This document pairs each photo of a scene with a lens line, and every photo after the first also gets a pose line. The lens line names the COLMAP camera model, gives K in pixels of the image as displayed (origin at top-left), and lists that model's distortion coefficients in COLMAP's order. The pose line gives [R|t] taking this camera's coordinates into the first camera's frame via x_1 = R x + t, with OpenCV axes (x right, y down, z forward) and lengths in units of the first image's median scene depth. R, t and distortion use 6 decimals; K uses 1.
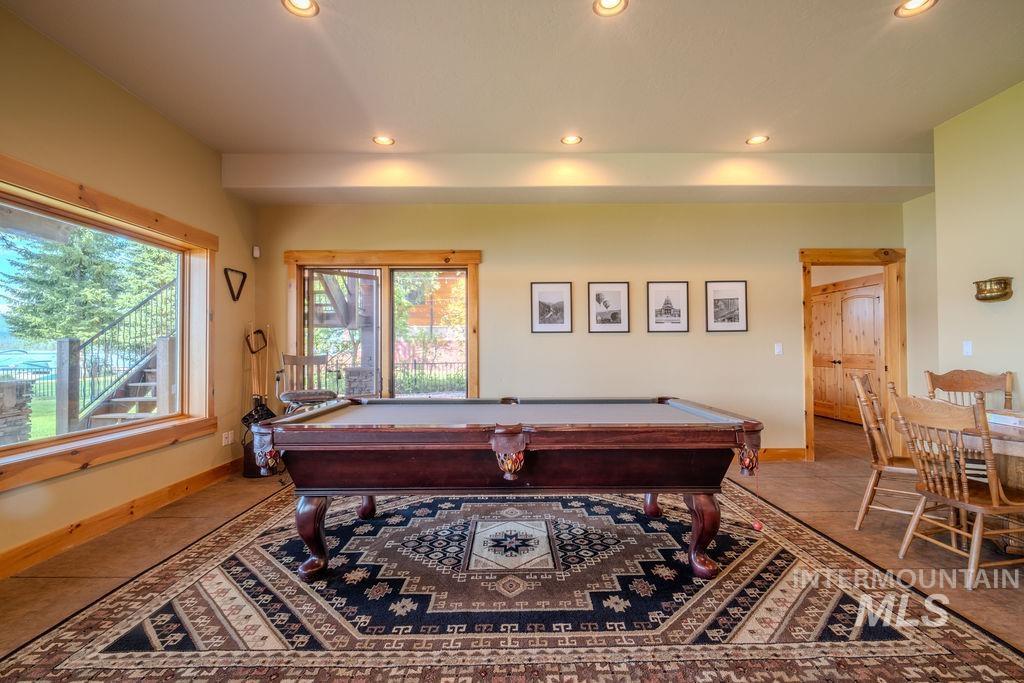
lens RADIAL K [[476.2, 0, 514.3], [0, 476.2, 340.8], [0, 0, 1]] dist [-0.002359, -0.002390]
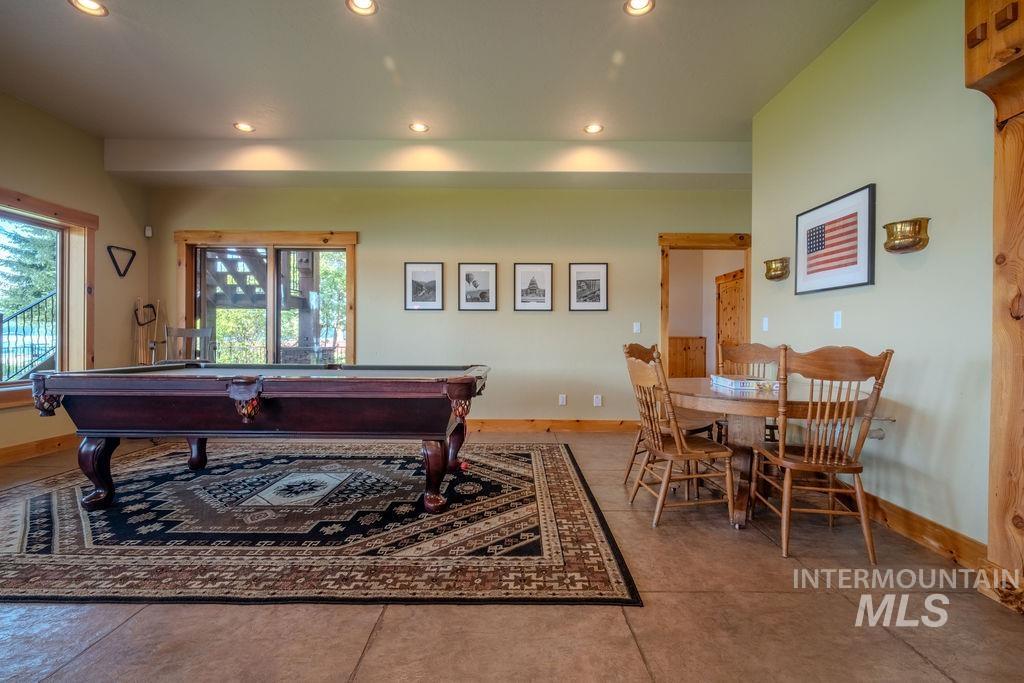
lens RADIAL K [[476.2, 0, 514.3], [0, 476.2, 340.8], [0, 0, 1]] dist [-0.002359, -0.002390]
pose [[0.999890, 0.011116, -0.009837, 0.346516], [-0.010907, 0.999719, 0.021063, 0.032184], [0.010068, -0.020954, 0.999730, -0.078301]]
